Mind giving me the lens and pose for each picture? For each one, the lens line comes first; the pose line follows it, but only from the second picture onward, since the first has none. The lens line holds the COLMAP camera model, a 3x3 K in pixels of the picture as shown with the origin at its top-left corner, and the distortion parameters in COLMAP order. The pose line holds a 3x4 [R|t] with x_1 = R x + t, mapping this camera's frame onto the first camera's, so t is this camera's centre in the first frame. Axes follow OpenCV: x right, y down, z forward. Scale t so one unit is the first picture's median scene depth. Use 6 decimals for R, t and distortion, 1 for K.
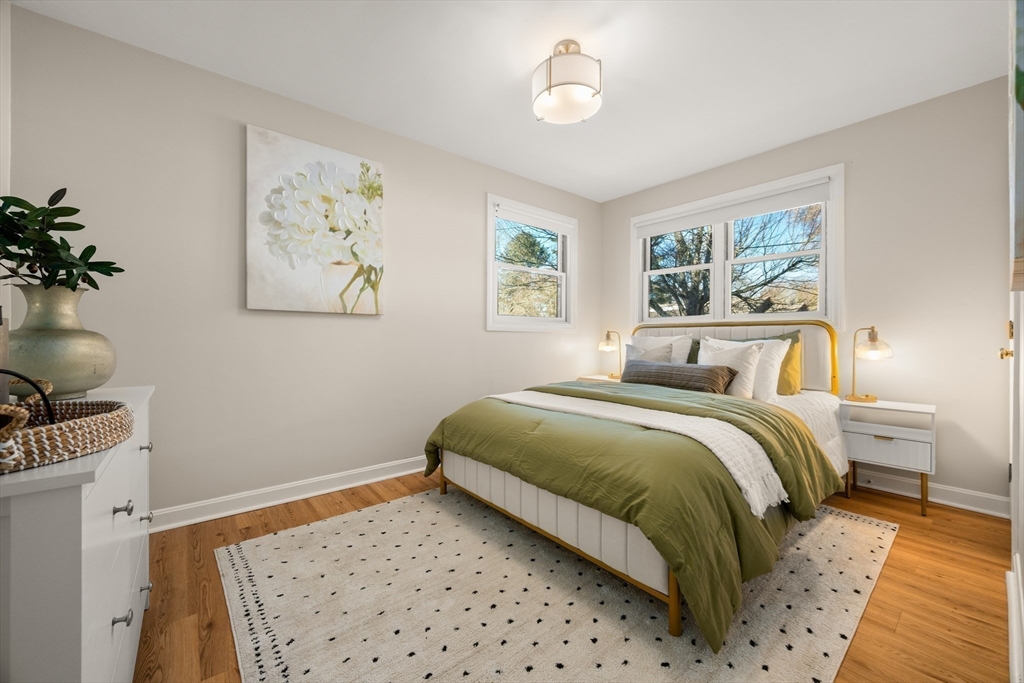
lens RADIAL K [[399.0, 0, 516.8], [0, 399.0, 339.0], [0, 0, 1]] dist [-0.002280, 0.000049]
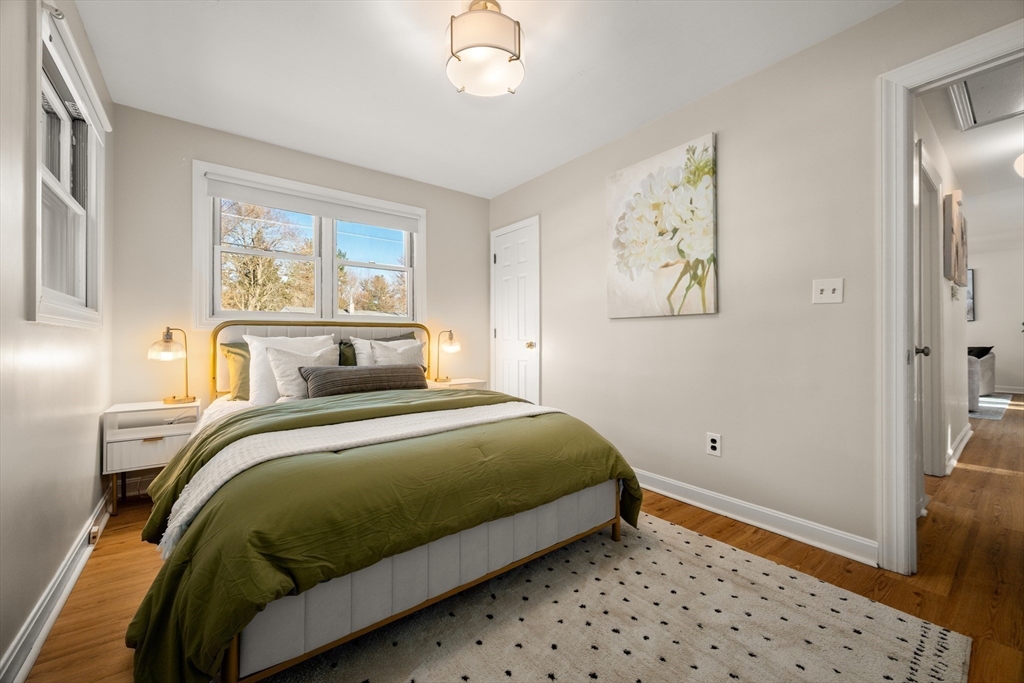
lens RADIAL K [[399.0, 0, 516.2], [0, 399.0, 336.9], [0, 0, 1]] dist [-0.002280, 0.000049]
pose [[0.041755, 0.000471, 0.999128, -0.524020], [0.005716, 0.999983, -0.000711, -0.003068], [-0.999112, 0.005741, 0.041751, 0.632749]]
